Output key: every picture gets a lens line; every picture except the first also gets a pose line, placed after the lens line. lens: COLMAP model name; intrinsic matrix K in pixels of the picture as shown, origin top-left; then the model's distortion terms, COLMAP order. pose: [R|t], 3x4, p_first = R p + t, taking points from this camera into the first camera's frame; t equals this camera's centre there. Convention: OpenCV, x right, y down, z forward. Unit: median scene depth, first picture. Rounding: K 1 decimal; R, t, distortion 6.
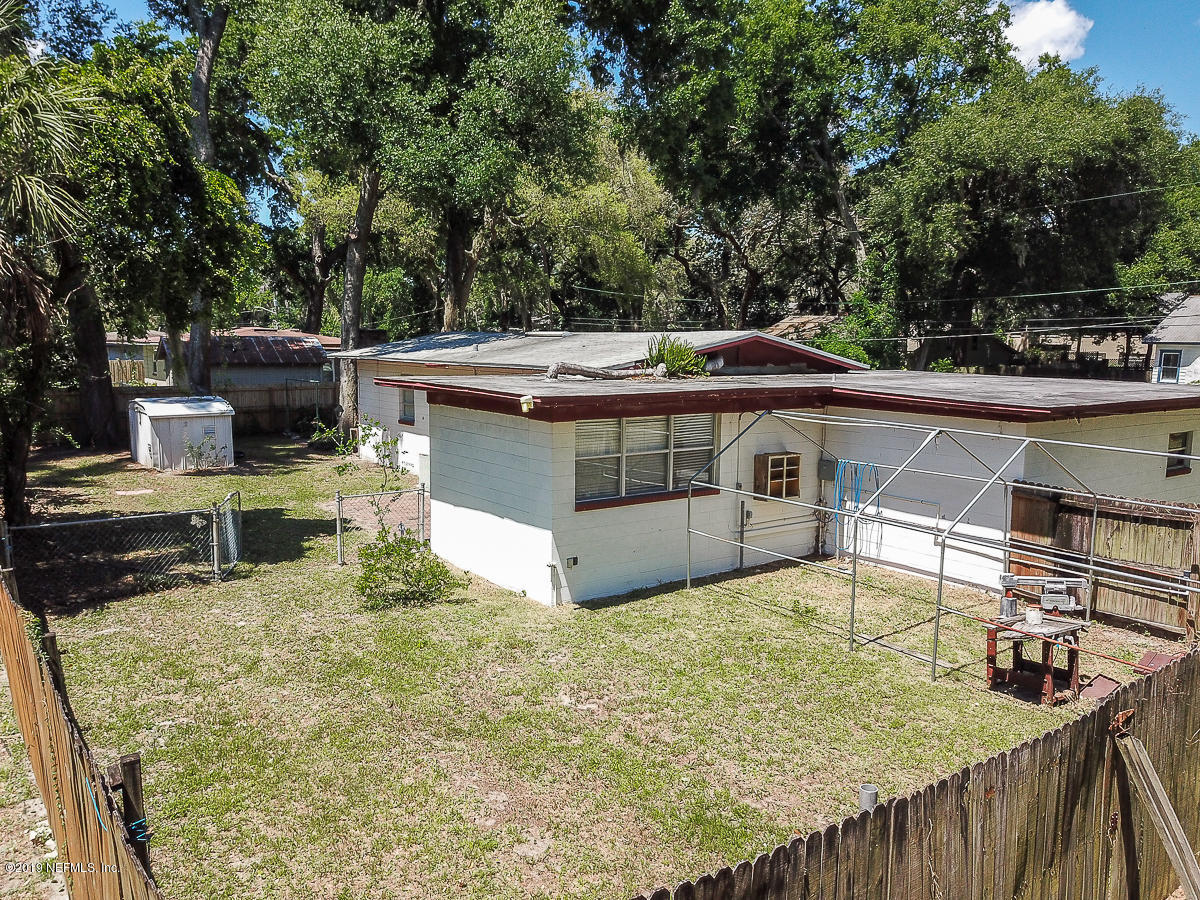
lens RADIAL K [[926.1, 0, 600.0], [0, 926.1, 450.0], [0, 0, 1]] dist [0.054295, -0.004157]
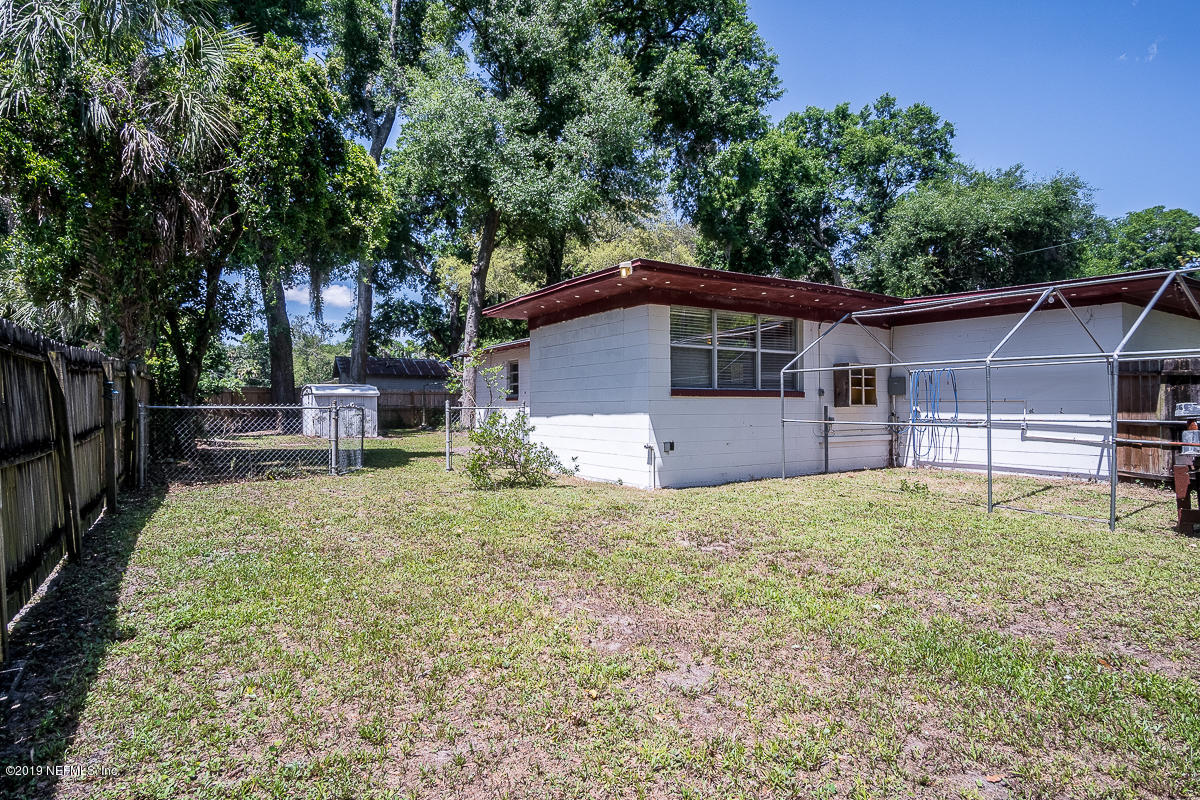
lens RADIAL K [[635.2, 0, 600.0], [0, 635.2, 400.0], [0, 0, 1]] dist [-0.014379, 0.000812]
pose [[0.997237, -0.015361, -0.072674, -0.046040], [0.004666, 0.989406, -0.145099, 0.146086], [0.074133, 0.144359, 0.986745, 0.266401]]
